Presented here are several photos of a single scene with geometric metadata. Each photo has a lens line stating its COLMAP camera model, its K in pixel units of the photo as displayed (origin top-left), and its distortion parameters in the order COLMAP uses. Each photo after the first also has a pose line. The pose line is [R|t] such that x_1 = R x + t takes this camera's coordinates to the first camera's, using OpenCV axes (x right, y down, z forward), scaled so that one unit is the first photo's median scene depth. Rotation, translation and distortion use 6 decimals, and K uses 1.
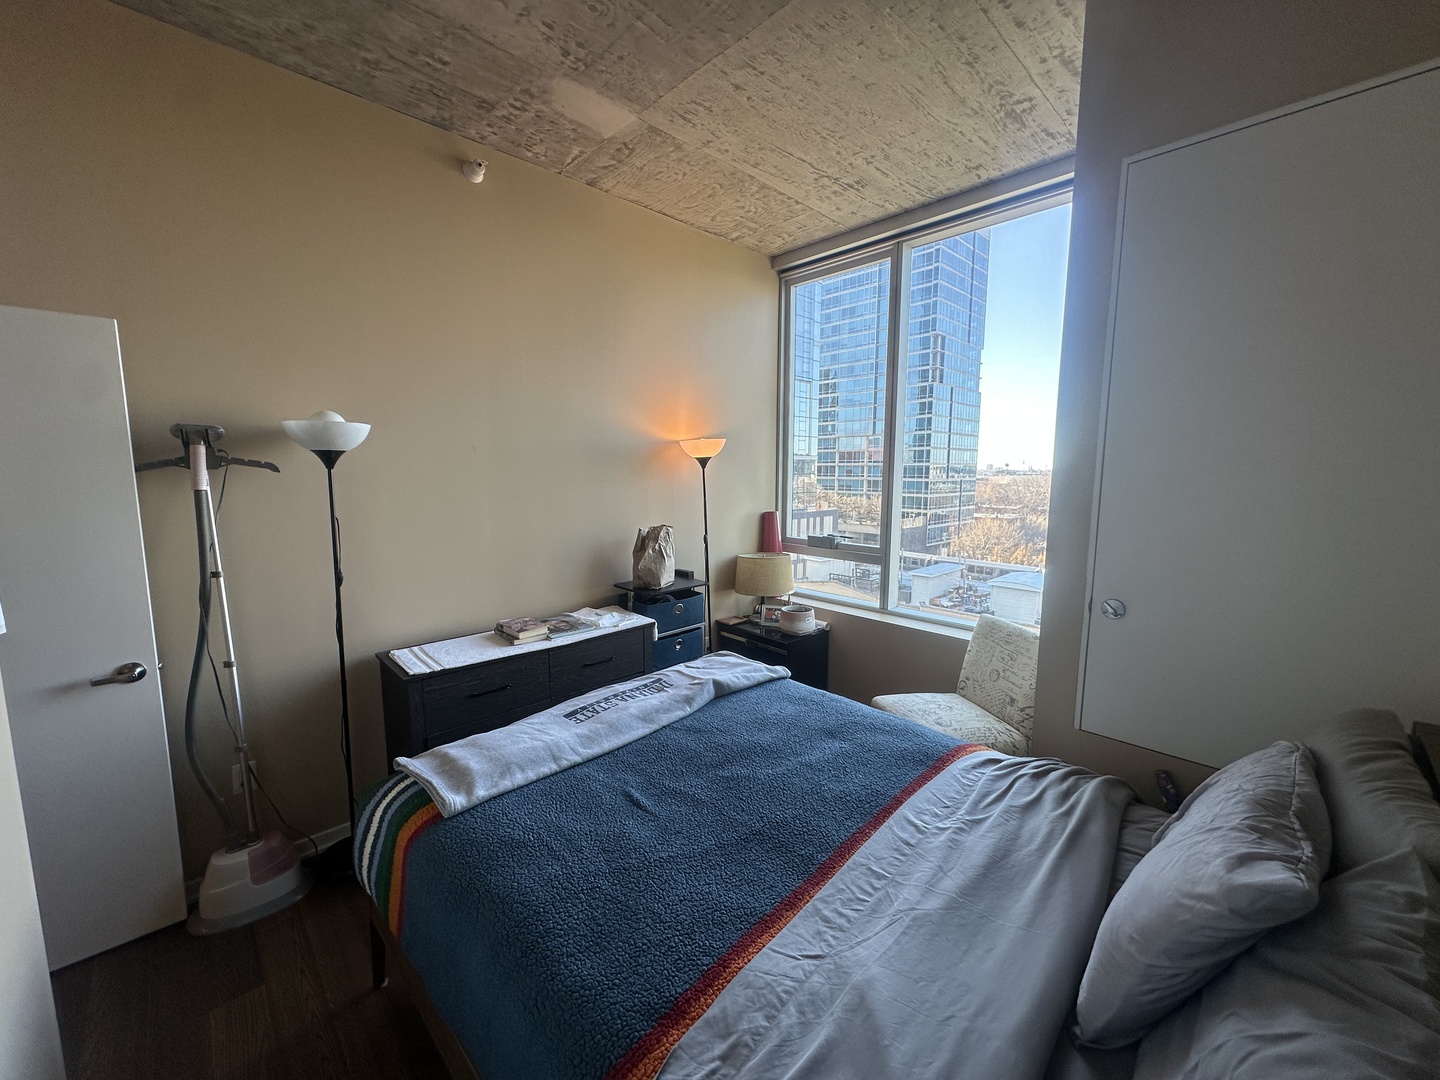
lens RADIAL K [[573.9, 0, 728.9], [0, 573.9, 547.7], [0, 0, 1]] dist [-0.002869, 0.000937]
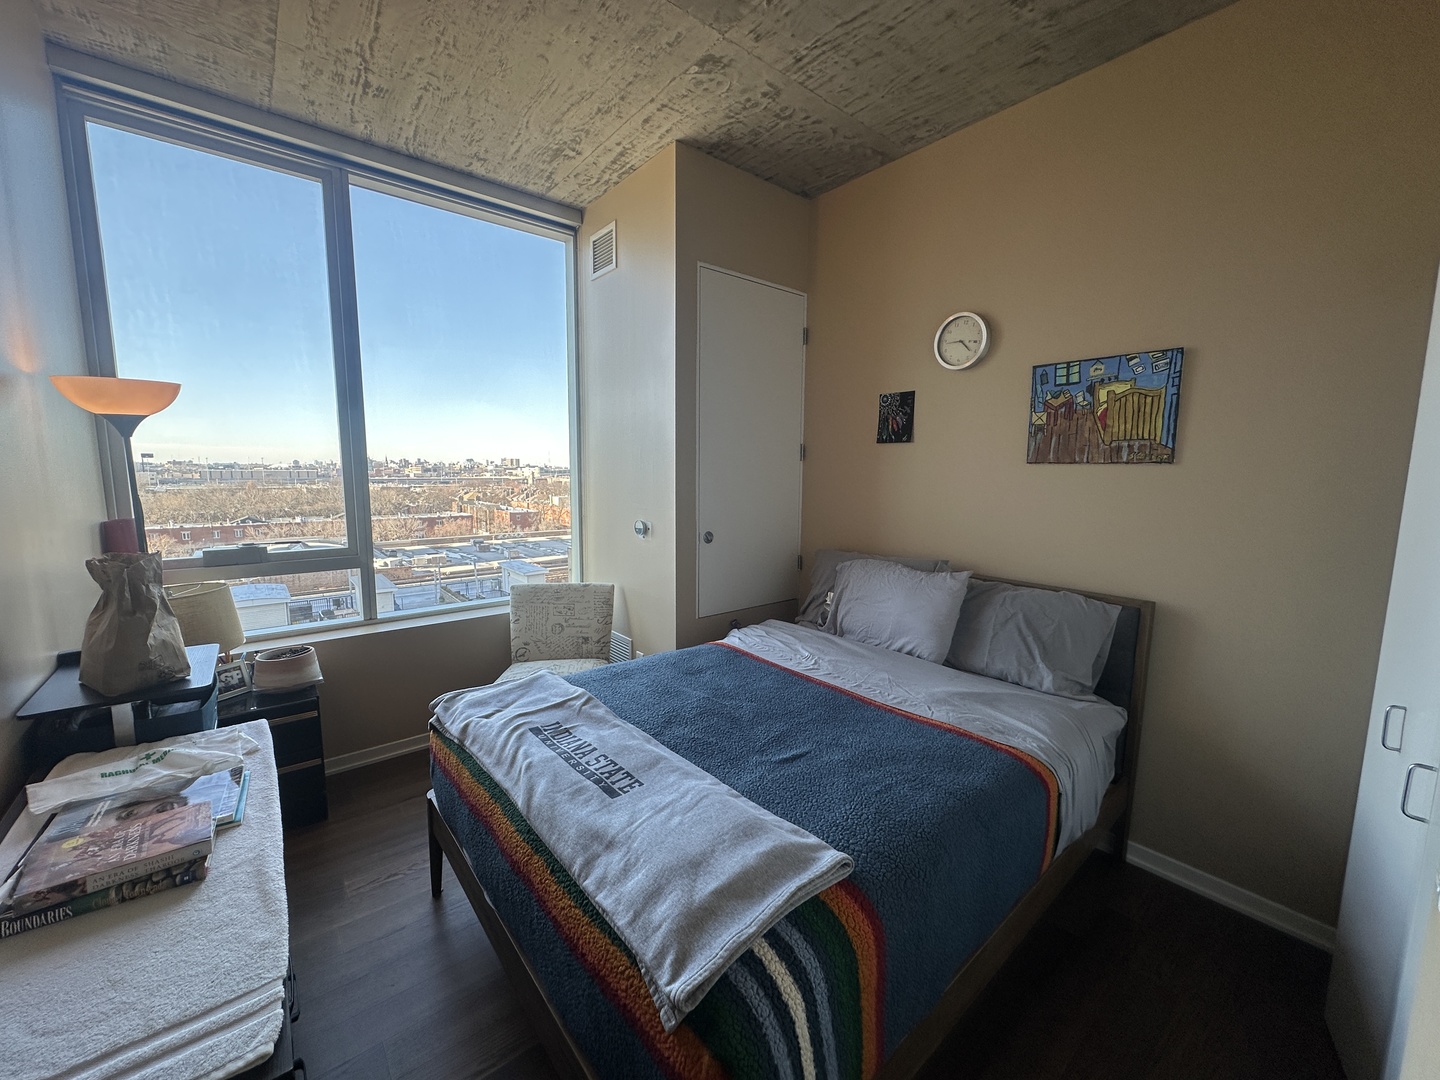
lens RADIAL K [[573.9, 0, 719.3], [0, 573.9, 542.9], [0, 0, 1]] dist [-0.002869, 0.000937]
pose [[0.077965, -0.132371, 0.988129, -0.812204], [0.129618, 0.984079, 0.121602, -0.061279], [-0.988494, 0.118599, 0.093882, 0.696131]]
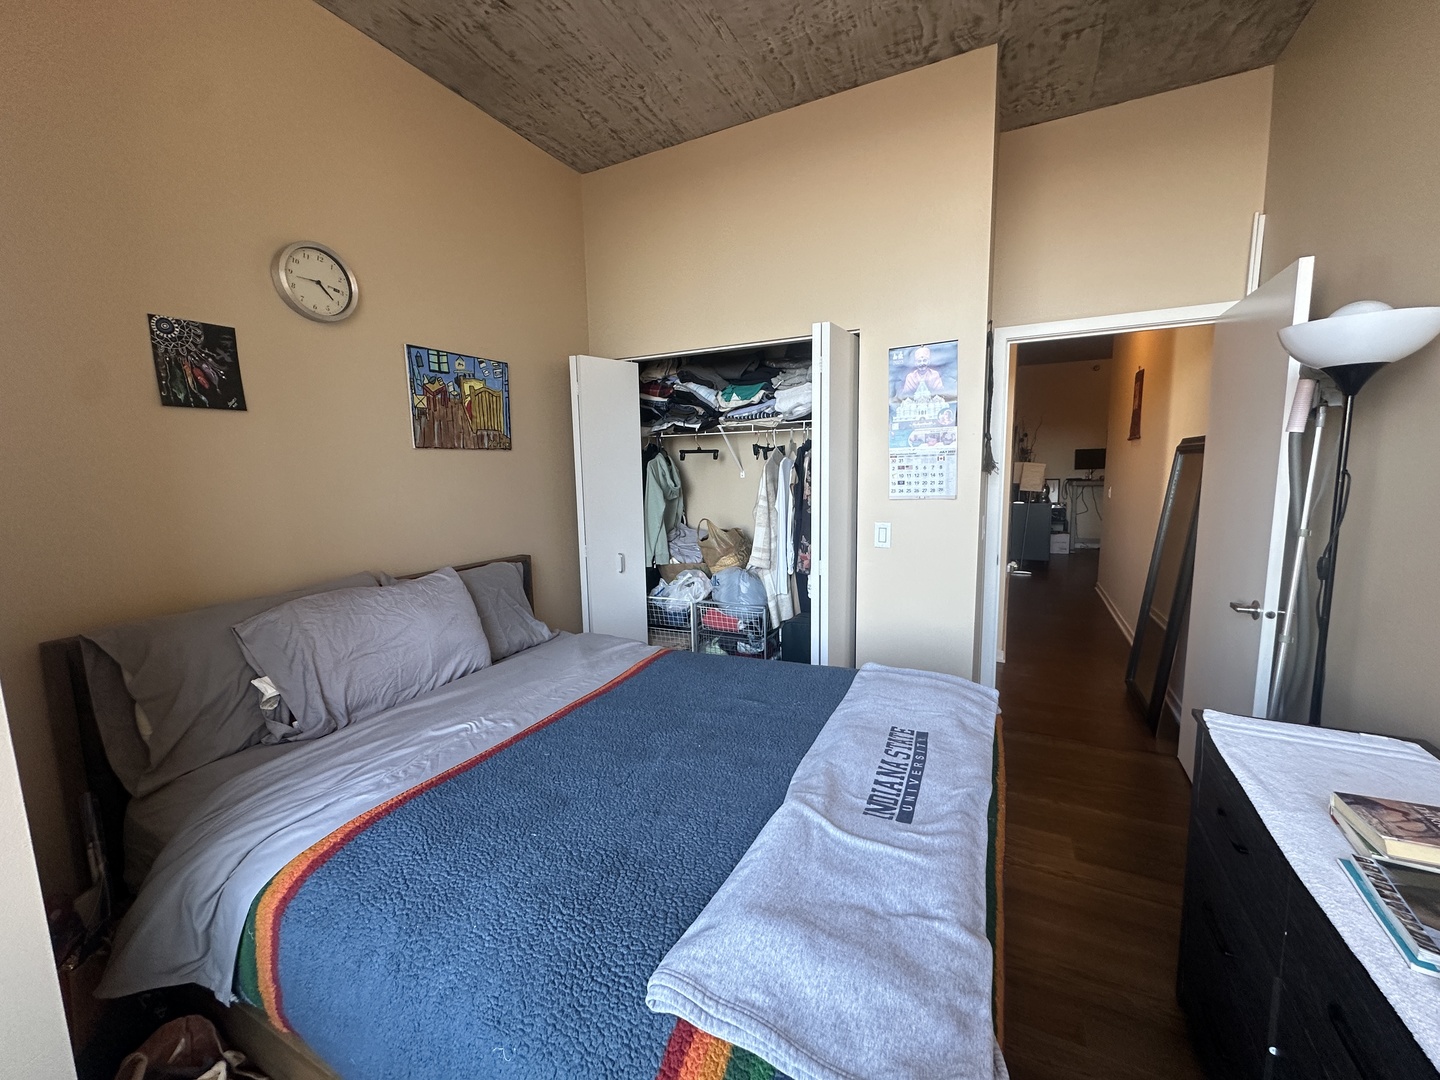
lens RADIAL K [[573.9, 0, 720.9], [0, 573.9, 540.7], [0, 0, 1]] dist [-0.002869, 0.000937]
pose [[-0.945500, 0.057245, -0.320550, 0.174985], [-0.028612, 0.966012, 0.256908, -0.122363], [0.324362, 0.252078, -0.911727, 1.377350]]
